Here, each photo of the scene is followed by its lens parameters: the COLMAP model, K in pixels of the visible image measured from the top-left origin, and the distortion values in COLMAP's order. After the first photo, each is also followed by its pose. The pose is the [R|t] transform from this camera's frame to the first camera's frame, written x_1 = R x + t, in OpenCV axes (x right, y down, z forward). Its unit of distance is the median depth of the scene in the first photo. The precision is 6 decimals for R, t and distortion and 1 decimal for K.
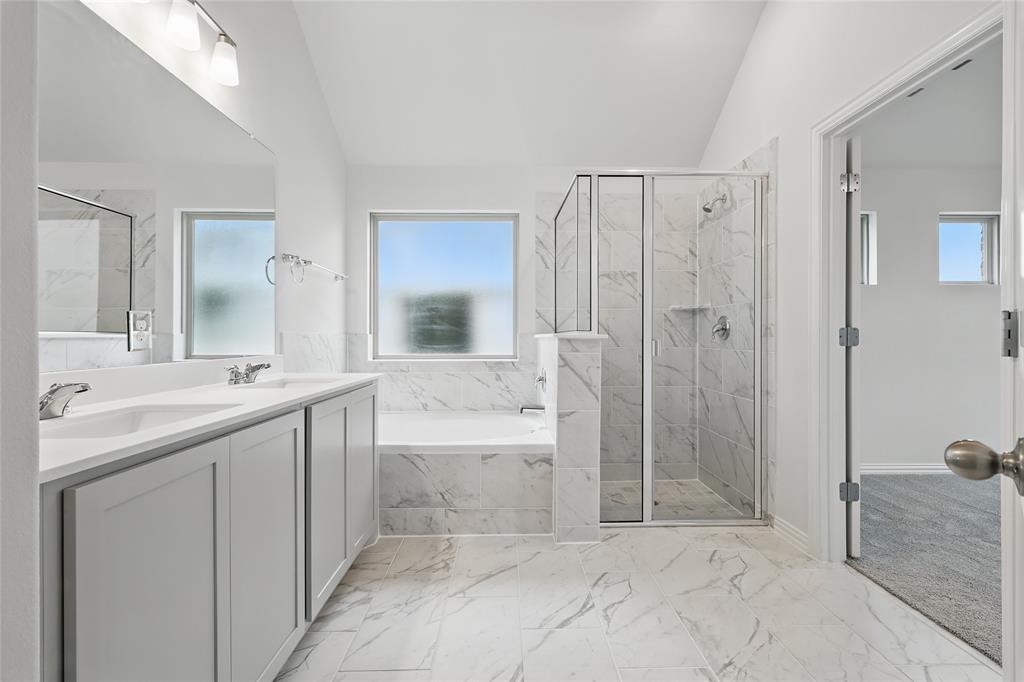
lens RADIAL K [[450.3, 0, 512.9], [0, 450.3, 335.2], [0, 0, 1]] dist [0.003437, 0.000338]
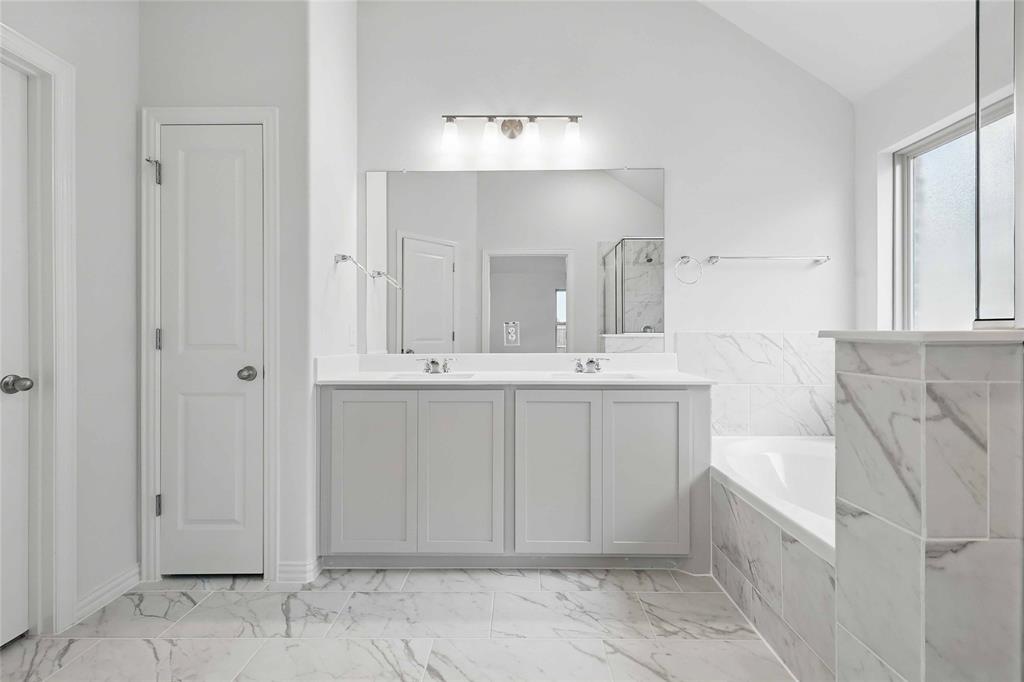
lens RADIAL K [[450.3, 0, 512.9], [0, 450.3, 335.2], [0, 0, 1]] dist [0.003437, 0.000338]
pose [[-0.037539, -0.004305, -0.999286, 0.575937], [0.006858, 0.999966, -0.004566, 0.001678], [0.999272, -0.007024, -0.037508, 0.686360]]
